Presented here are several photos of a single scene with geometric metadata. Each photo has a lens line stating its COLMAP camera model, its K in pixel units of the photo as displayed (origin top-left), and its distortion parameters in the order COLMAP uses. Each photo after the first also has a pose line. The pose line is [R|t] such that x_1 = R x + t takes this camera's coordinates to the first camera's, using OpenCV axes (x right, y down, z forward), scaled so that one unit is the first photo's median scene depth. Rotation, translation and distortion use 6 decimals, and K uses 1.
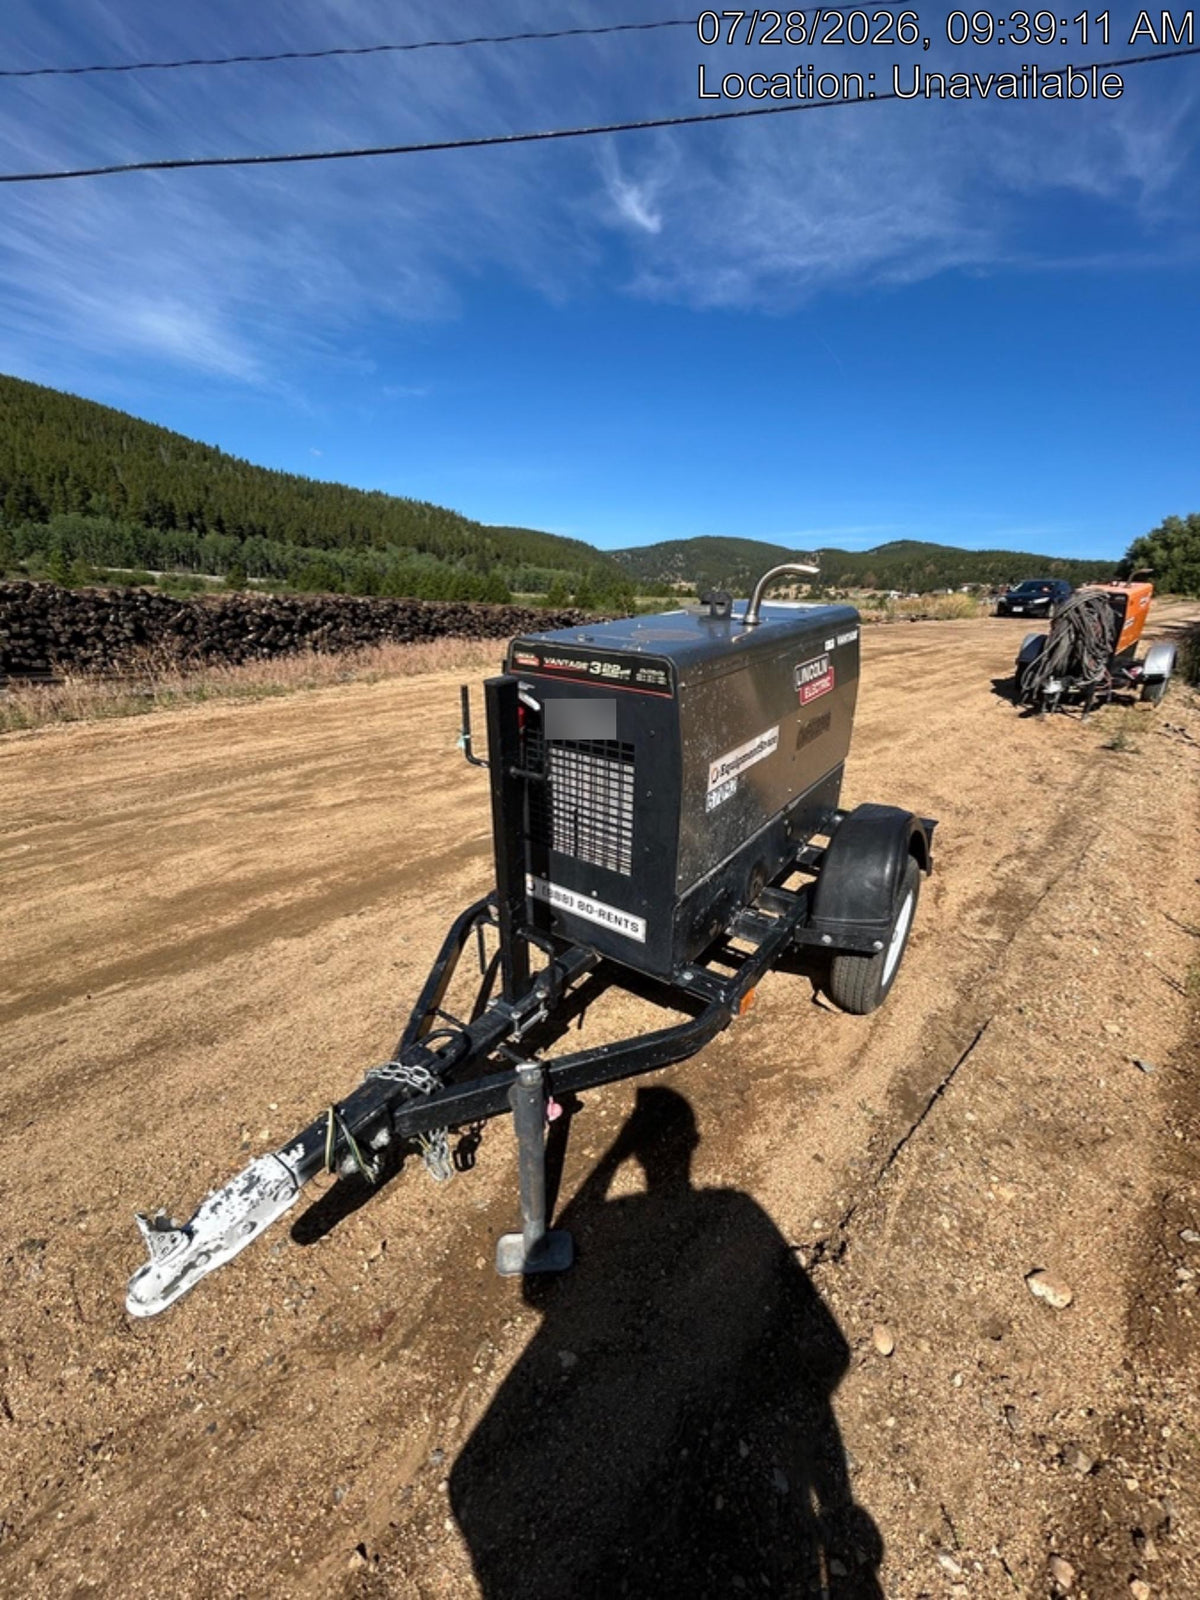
lens RADIAL K [[652.2, 0, 600.0], [0, 652.2, 800.0], [0, 0, 1]] dist [-0.019358, 0.015812]
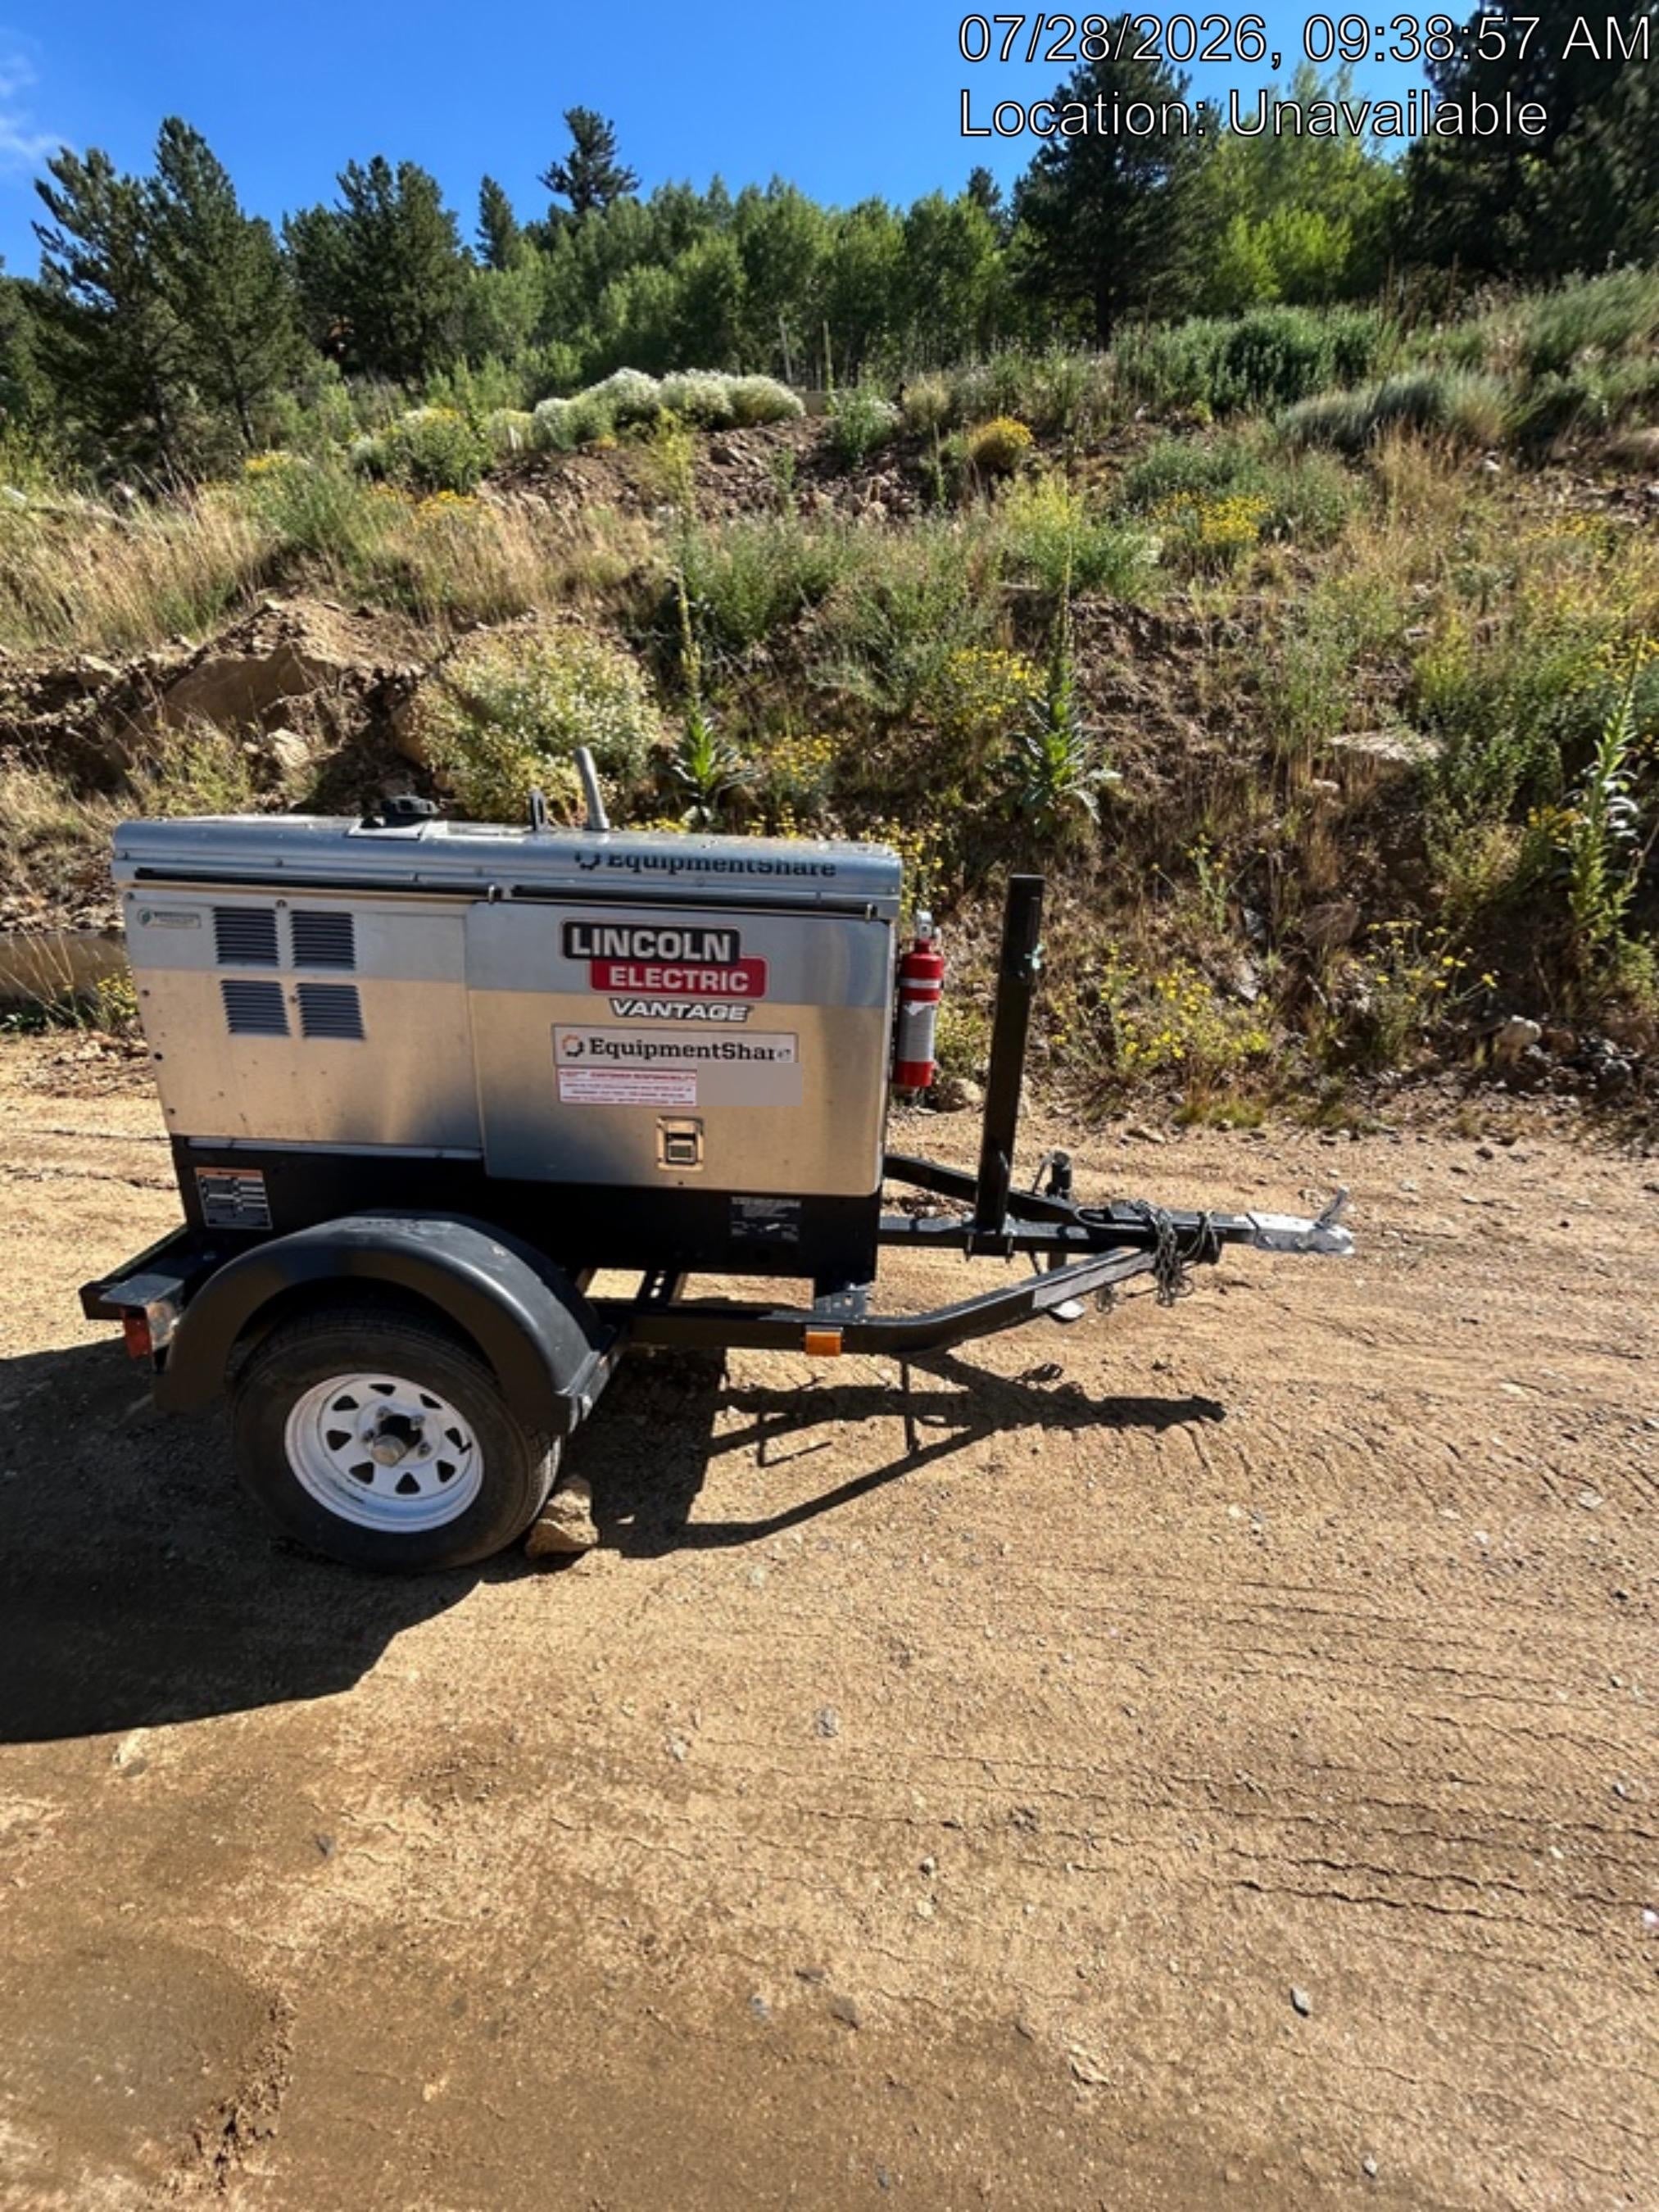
lens RADIAL K [[892.4, 0, 831.1], [0, 892.4, 1109.4], [0, 0, 1]] dist [-0.000423, 0.000226]
pose [[-0.570475, -0.316049, 0.758071, -0.060106], [0.260242, 0.805878, 0.531822, -0.037473], [-0.778995, 0.500673, -0.377484, 0.103095]]
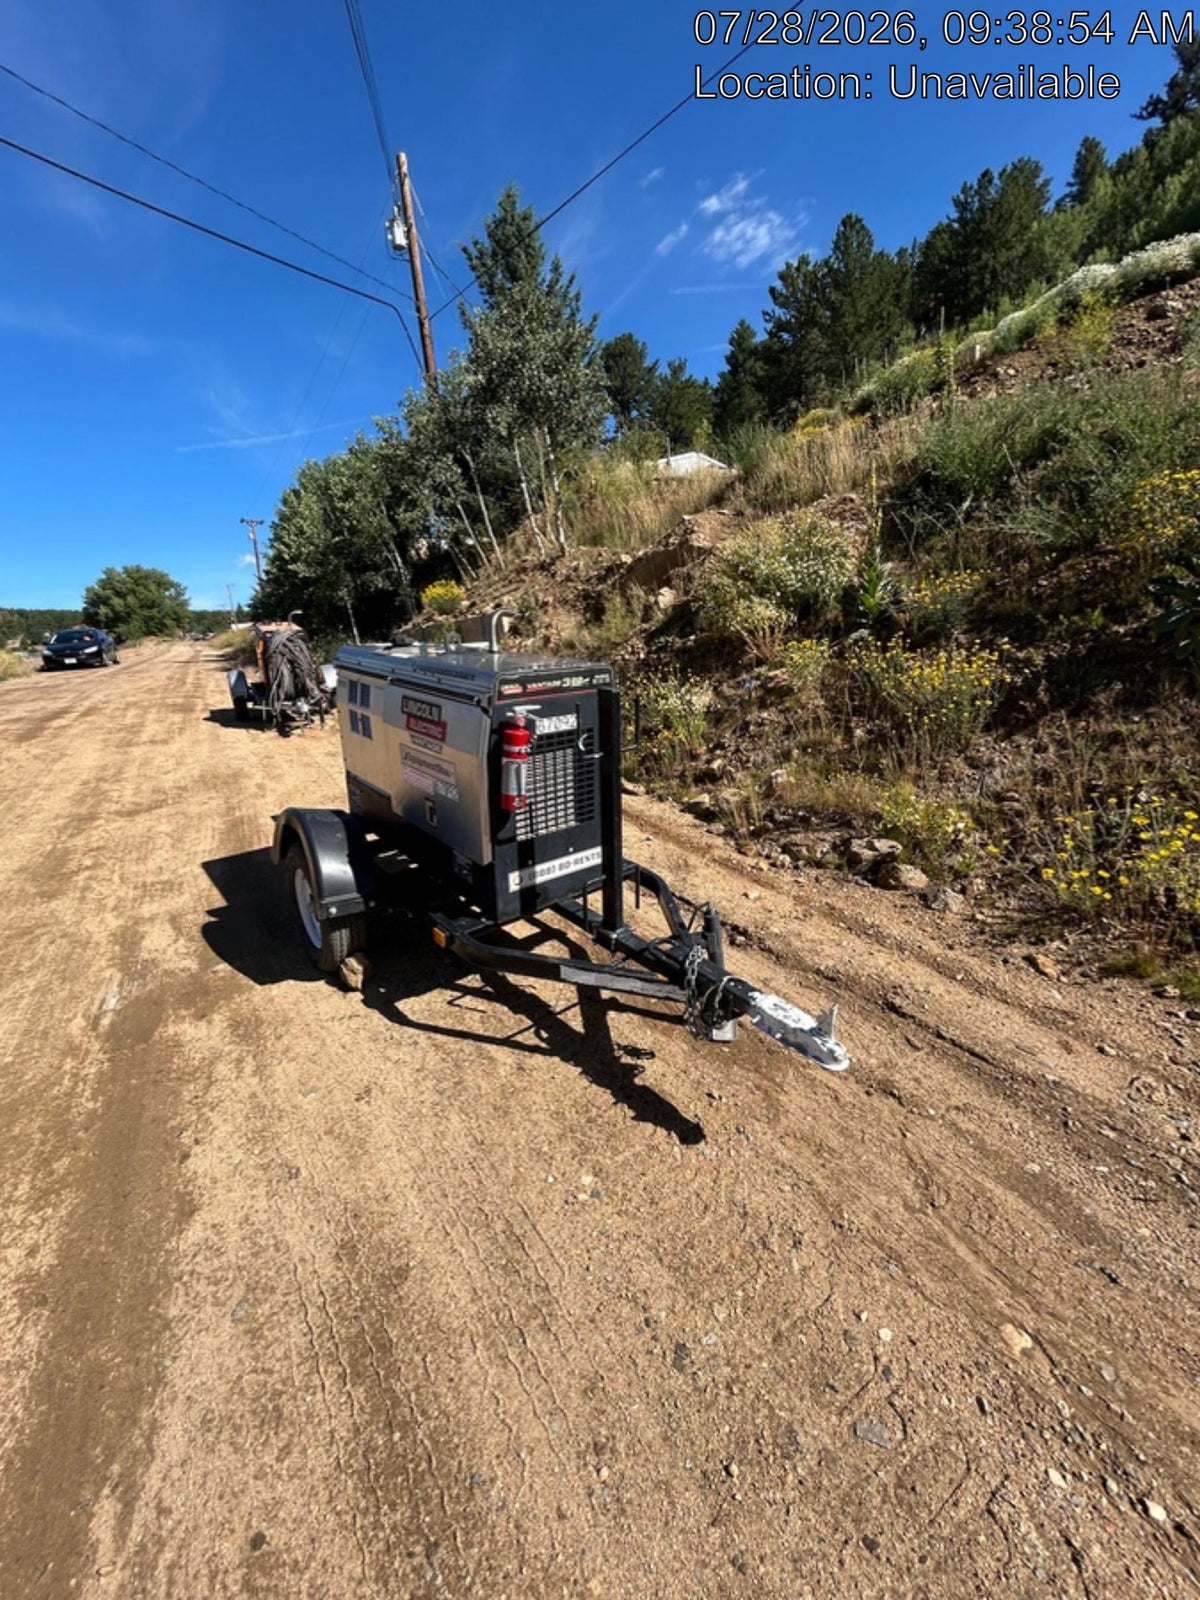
lens RADIAL K [[645.5, 0, 601.2], [0, 645.5, 802.5], [0, 0, 1]] dist [-0.000423, 0.000226]
pose [[0.251630, -0.310437, 0.916685, -0.083259], [0.366370, 0.907228, 0.206666, -0.013967], [-0.895799, 0.283843, 0.342021, 0.032008]]
